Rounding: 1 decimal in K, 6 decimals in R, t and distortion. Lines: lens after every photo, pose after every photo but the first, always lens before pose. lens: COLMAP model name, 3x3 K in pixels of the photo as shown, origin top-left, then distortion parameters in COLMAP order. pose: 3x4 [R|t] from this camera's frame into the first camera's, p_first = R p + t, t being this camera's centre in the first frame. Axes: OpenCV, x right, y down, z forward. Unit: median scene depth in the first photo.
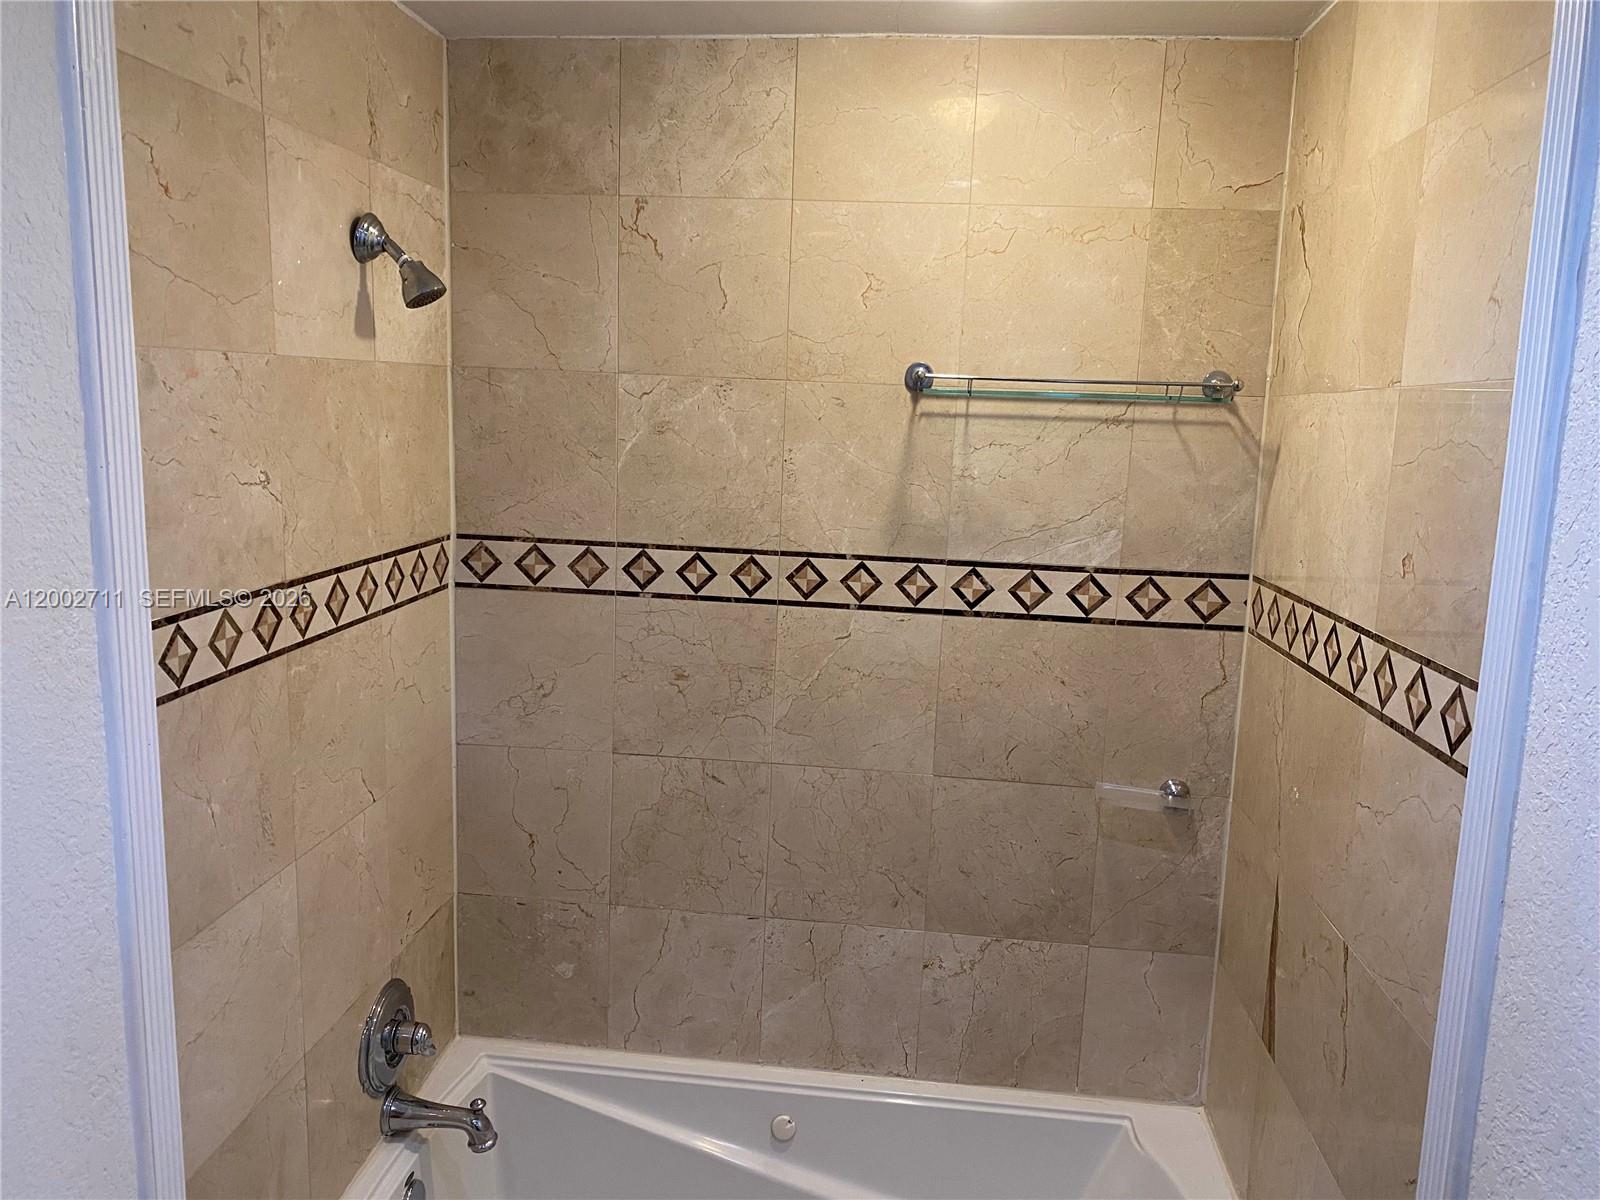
lens RADIAL K [[1221.3, 0, 798.4], [0, 1221.3, 605.2], [0, 0, 1]] dist [0.013724, -0.022228]
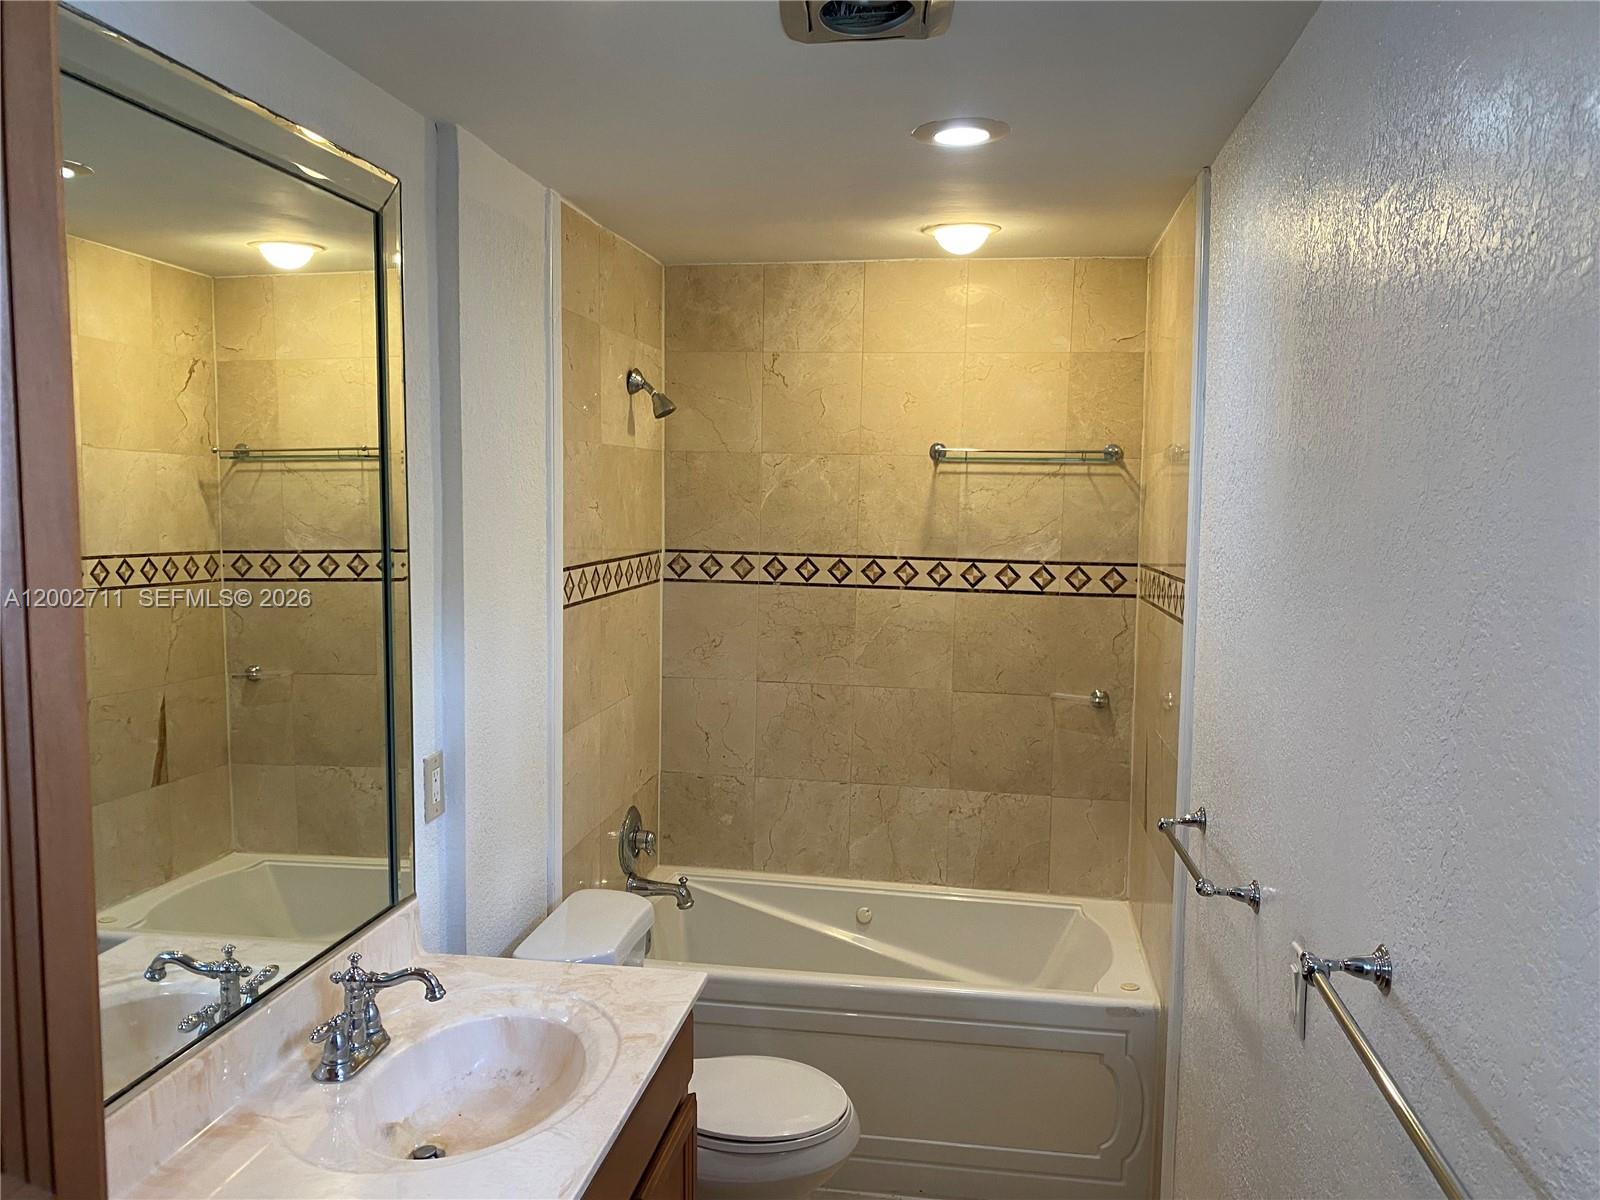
lens RADIAL K [[1221.3, 0, 796.8], [0, 1221.3, 593.8], [0, 0, 1]] dist [0.013724, -0.022228]
pose [[0.998403, -0.012753, -0.055034, -0.006944], [0.008040, 0.996347, -0.085020, 0.153849], [0.055917, 0.084441, 0.994858, -0.685677]]
